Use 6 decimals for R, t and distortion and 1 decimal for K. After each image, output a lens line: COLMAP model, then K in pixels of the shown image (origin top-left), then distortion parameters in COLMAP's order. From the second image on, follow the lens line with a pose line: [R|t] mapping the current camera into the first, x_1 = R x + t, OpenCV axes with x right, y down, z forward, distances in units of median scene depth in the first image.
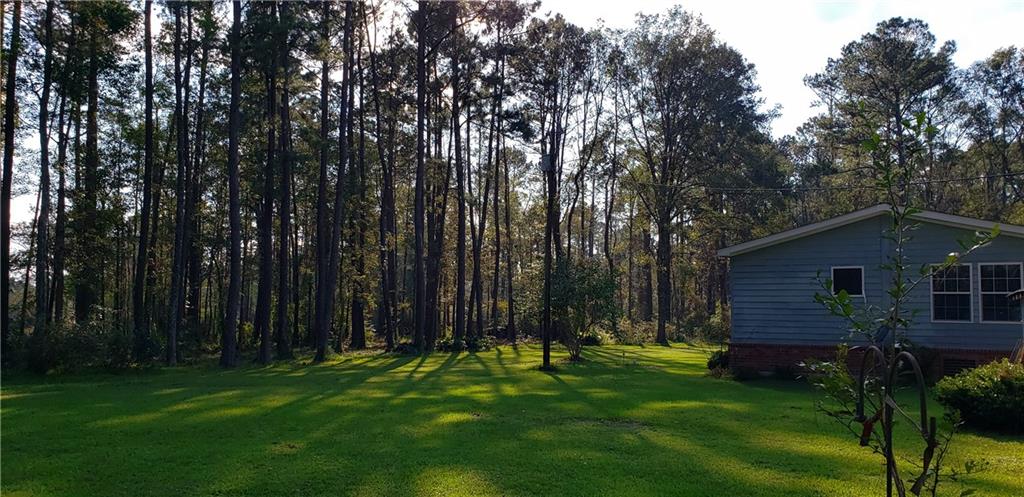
lens RADIAL K [[829.8, 0, 506.5], [0, 829.8, 246.1], [0, 0, 1]] dist [0.050988, -0.009605]
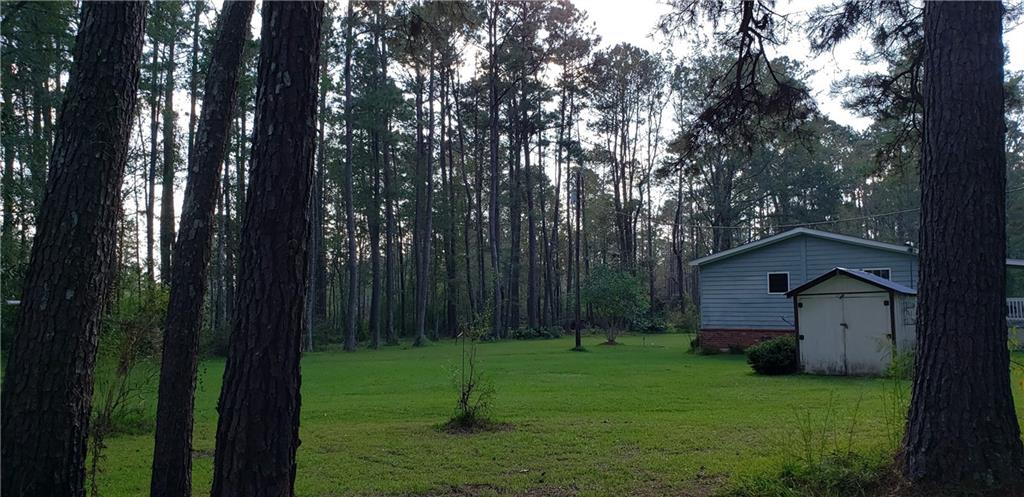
lens RADIAL K [[829.8, 0, 514.5], [0, 829.8, 250.4], [0, 0, 1]] dist [0.050988, -0.009605]
pose [[0.992277, -0.026148, -0.121250, 0.057903], [0.028011, 0.999514, 0.013683, -0.017738], [0.120834, -0.016973, 0.992528, -0.177229]]
